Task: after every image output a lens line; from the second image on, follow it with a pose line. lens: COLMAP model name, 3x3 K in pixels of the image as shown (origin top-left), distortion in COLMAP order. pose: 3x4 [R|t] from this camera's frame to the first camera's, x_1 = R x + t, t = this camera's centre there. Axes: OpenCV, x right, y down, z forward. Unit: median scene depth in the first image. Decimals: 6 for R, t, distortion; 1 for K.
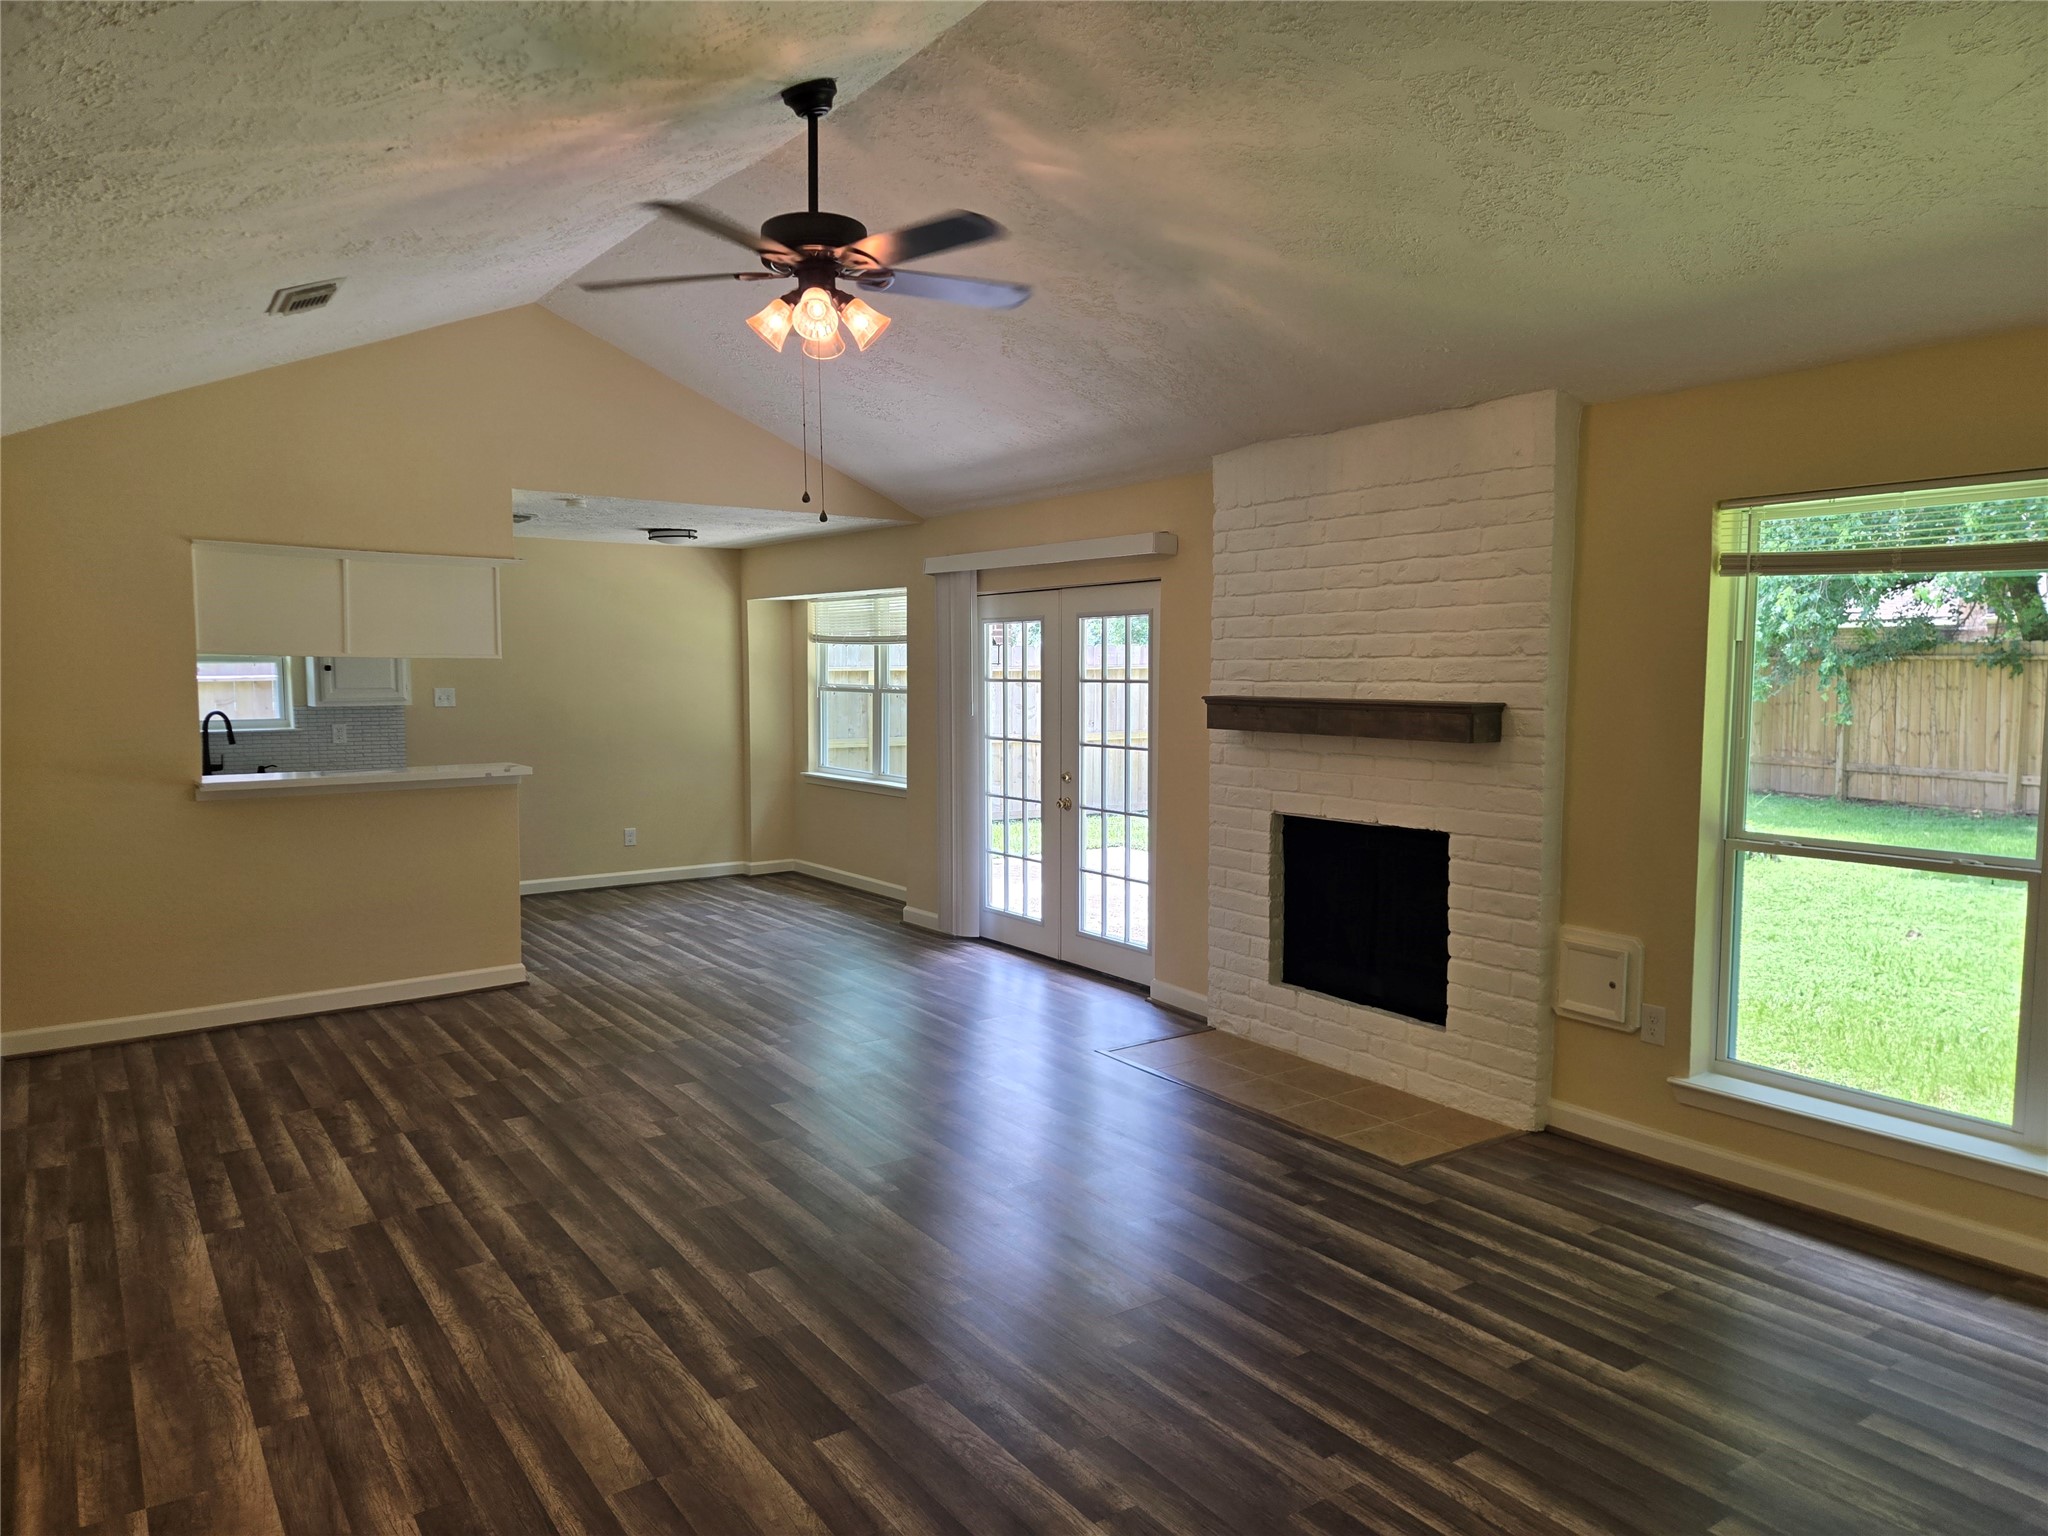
lens RADIAL K [[1371.1, 0, 1024.0], [0, 1371.1, 768.0], [0, 0, 1]] dist [0.105490, -0.115130]
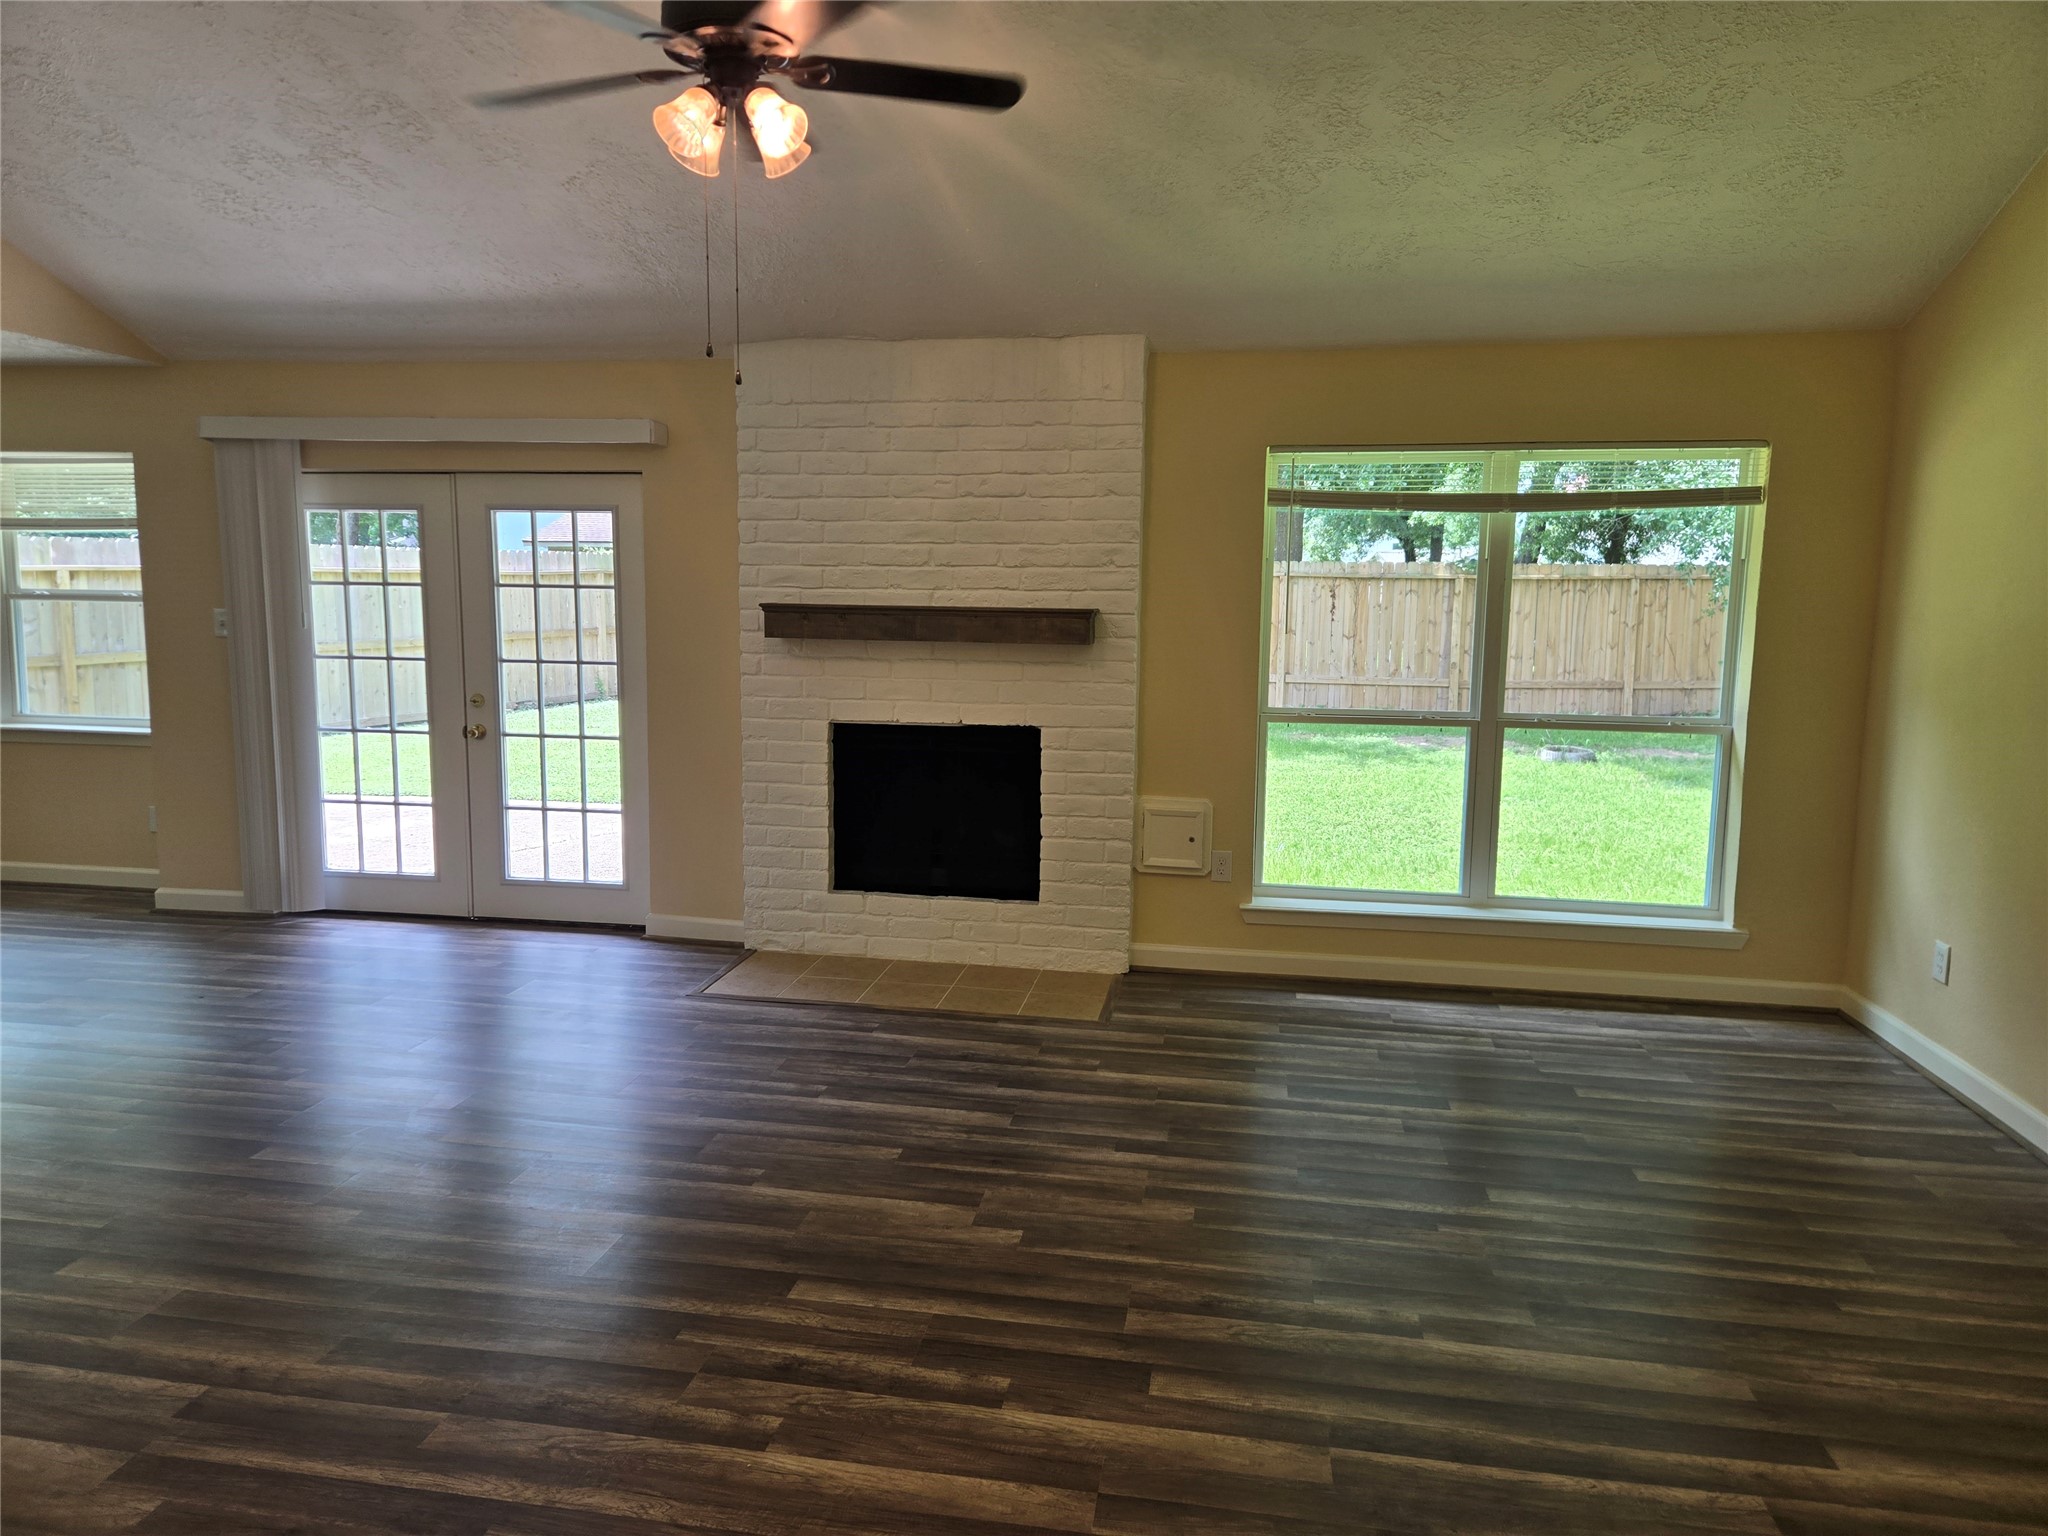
lens RADIAL K [[1378.7, 0, 982.4], [0, 1378.7, 766.4], [0, 0, 1]] dist [0.071019, -0.064410]
pose [[0.703234, -0.086216, 0.705712, -0.508324], [0.041482, 0.995905, 0.080332, -0.012403], [-0.709747, -0.027218, 0.703930, 0.252340]]
